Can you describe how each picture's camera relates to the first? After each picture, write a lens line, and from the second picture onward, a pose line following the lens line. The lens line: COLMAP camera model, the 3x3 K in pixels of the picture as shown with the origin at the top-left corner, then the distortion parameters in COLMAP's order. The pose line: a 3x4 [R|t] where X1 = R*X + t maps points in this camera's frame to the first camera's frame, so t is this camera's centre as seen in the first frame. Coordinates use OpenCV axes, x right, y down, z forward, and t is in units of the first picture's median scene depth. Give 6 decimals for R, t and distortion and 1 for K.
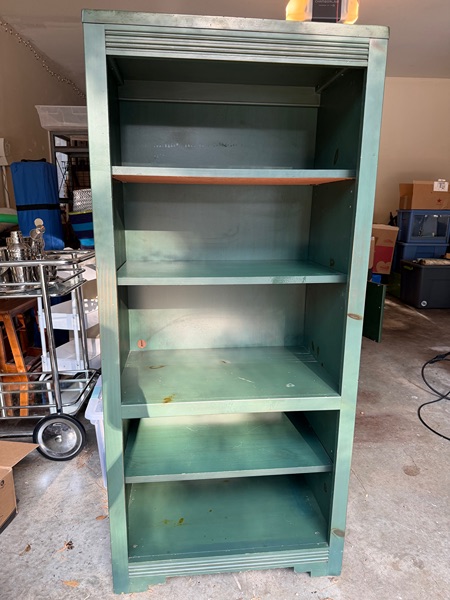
lens RADIAL K [[420.0, 0, 225.0], [0, 420.0, 300.0], [0, 0, 1]] dist [0.027719, -0.029882]
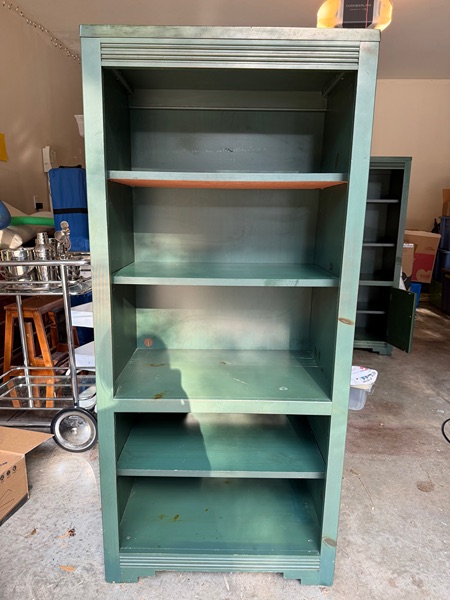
lens RADIAL K [[420.0, 0, 225.0], [0, 420.0, 300.0], [0, 0, 1]] dist [0.027719, -0.029882]
pose [[0.994137, 0.027421, -0.104590, 0.099738], [-0.028820, 0.999514, -0.011887, 0.006872], [0.104214, 0.014832, 0.994444, -0.009096]]
